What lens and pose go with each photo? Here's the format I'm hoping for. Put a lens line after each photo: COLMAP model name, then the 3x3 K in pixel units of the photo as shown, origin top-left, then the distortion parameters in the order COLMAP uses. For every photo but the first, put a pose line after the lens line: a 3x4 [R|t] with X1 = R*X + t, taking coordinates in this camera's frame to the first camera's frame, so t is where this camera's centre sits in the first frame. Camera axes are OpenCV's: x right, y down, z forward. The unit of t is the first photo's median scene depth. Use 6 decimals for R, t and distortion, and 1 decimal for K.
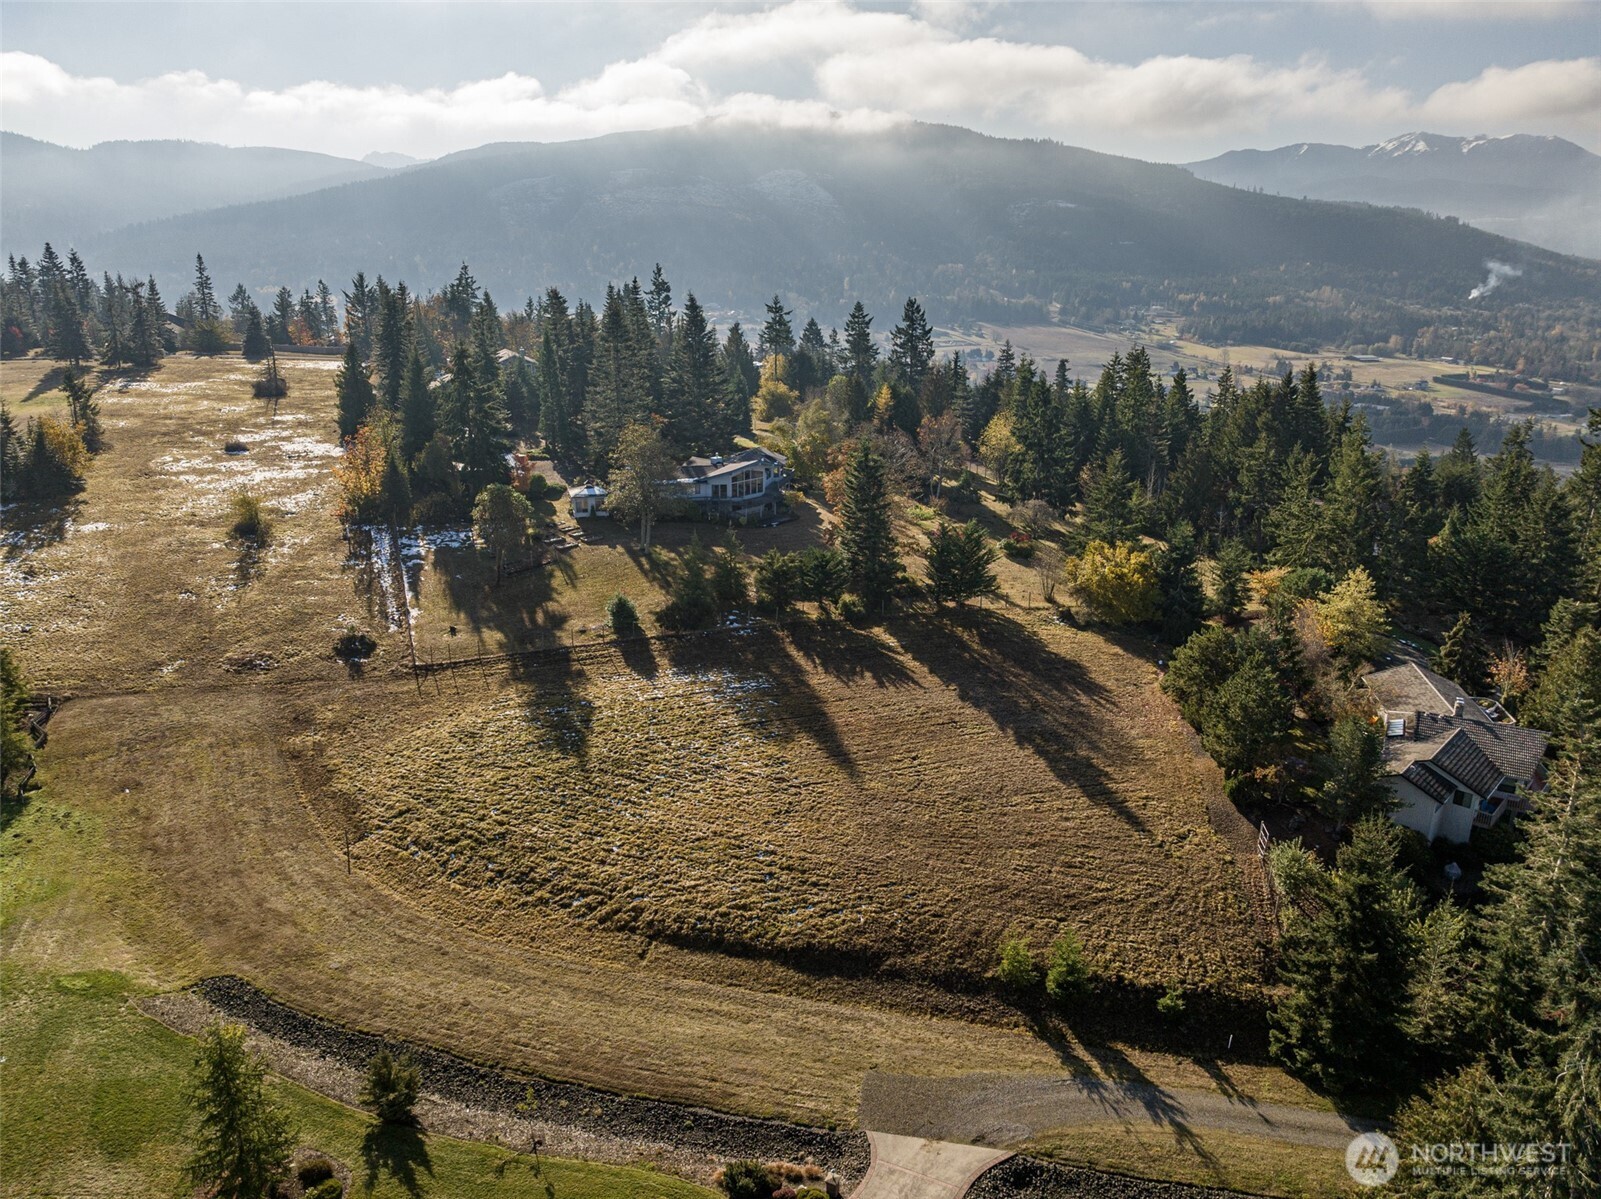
lens RADIAL K [[1125.7, 0, 800.5], [0, 1125.7, 599.5], [0, 0, 1]] dist [-0.027105, 0.013056]
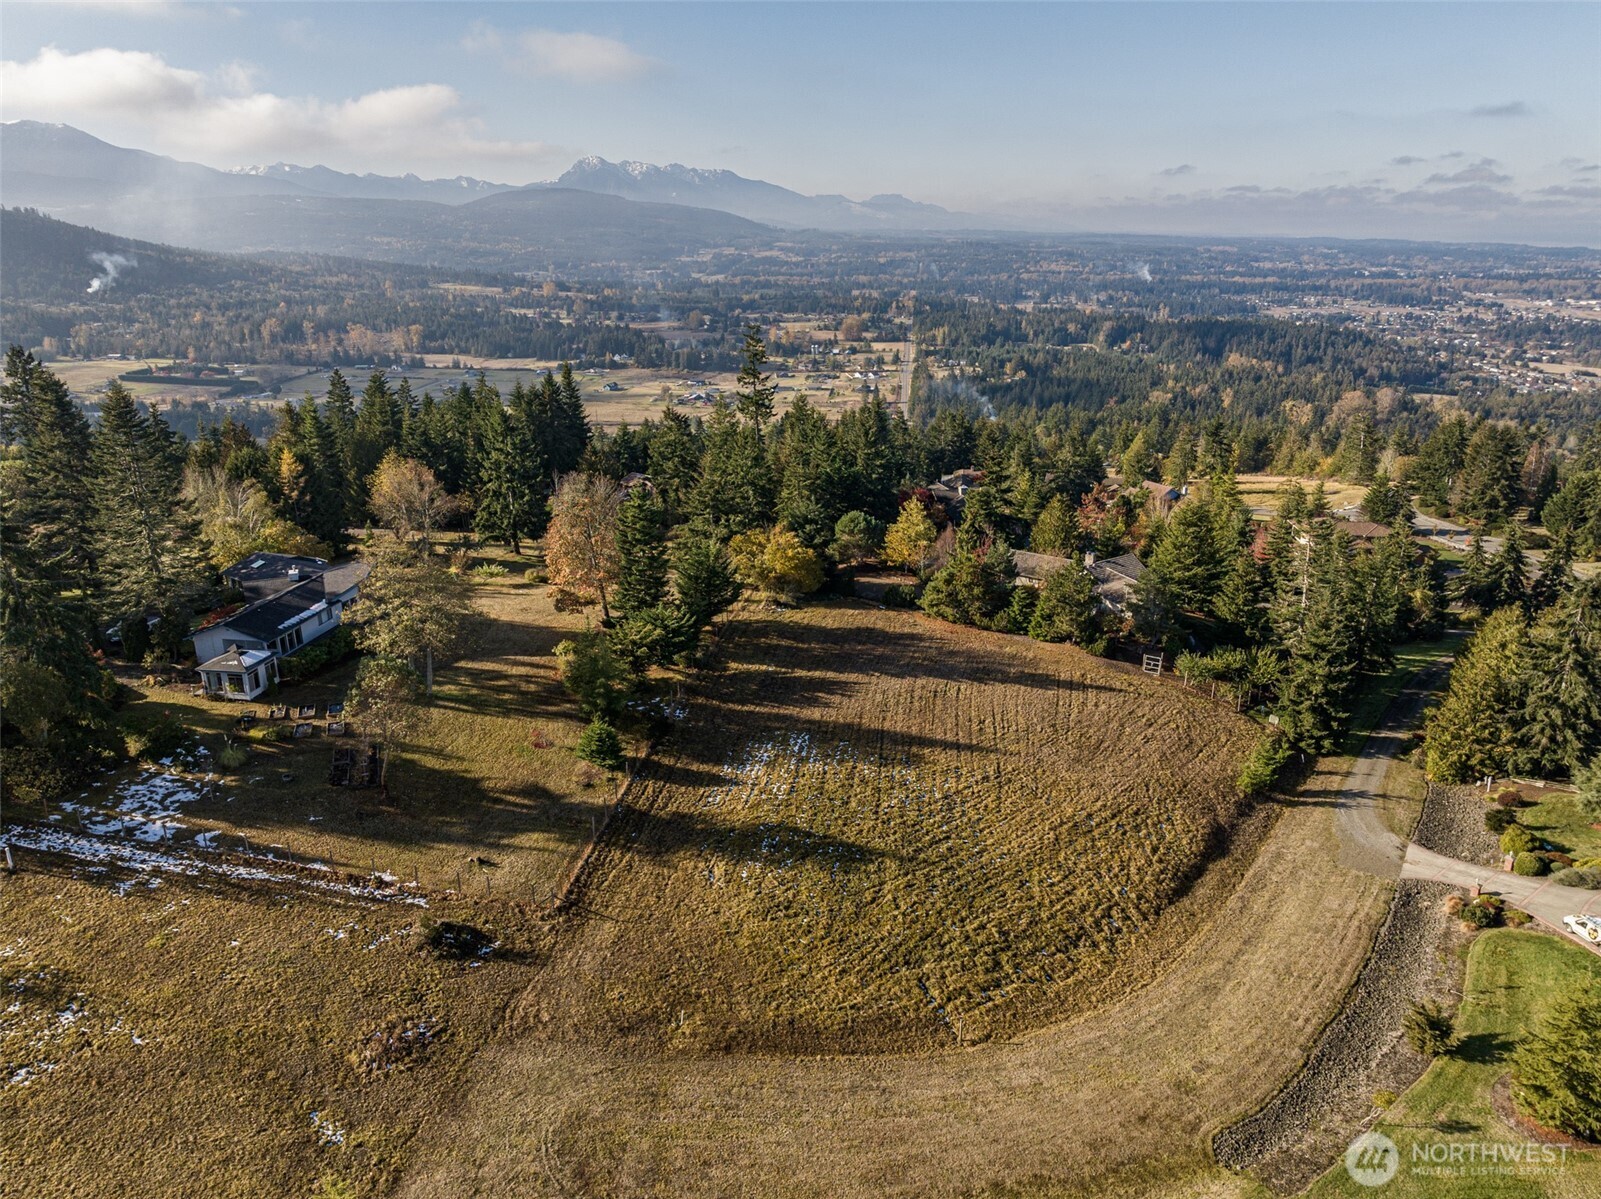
lens RADIAL K [[1154.3, 0, 800.5], [0, 1154.3, 599.5], [0, 0, 1]] dist [-0.025841, 0.011795]
pose [[0.448821, -0.288461, 0.845784, -0.600663], [0.287661, 0.942726, 0.168875, -0.146622], [-0.846056, 0.167505, 0.506094, 0.341526]]
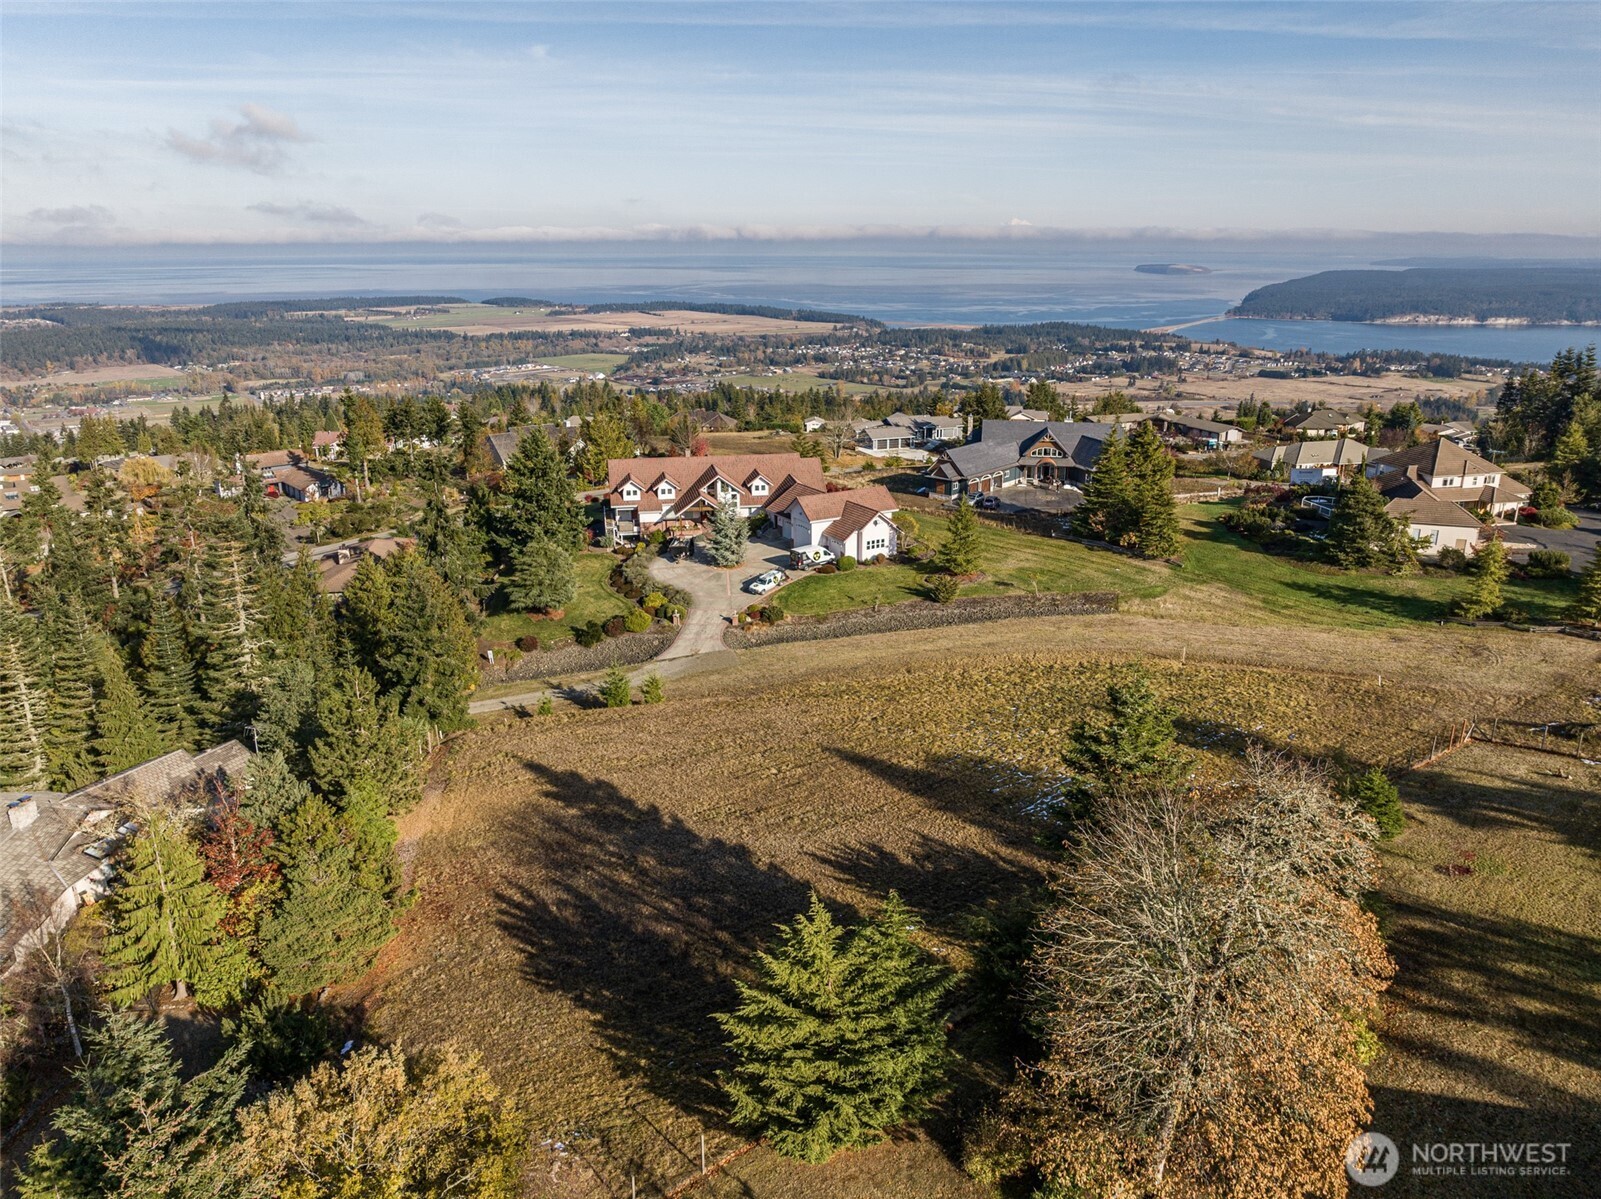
lens RADIAL K [[1141.2, 0, 800.5], [0, 1141.2, 599.5], [0, 0, 1]] dist [-0.027491, 0.013050]
pose [[-0.951588, 0.086539, -0.294944, 0.206535], [-0.098601, 0.822900, 0.559565, -0.280615], [0.291134, 0.561557, -0.774529, 1.010050]]
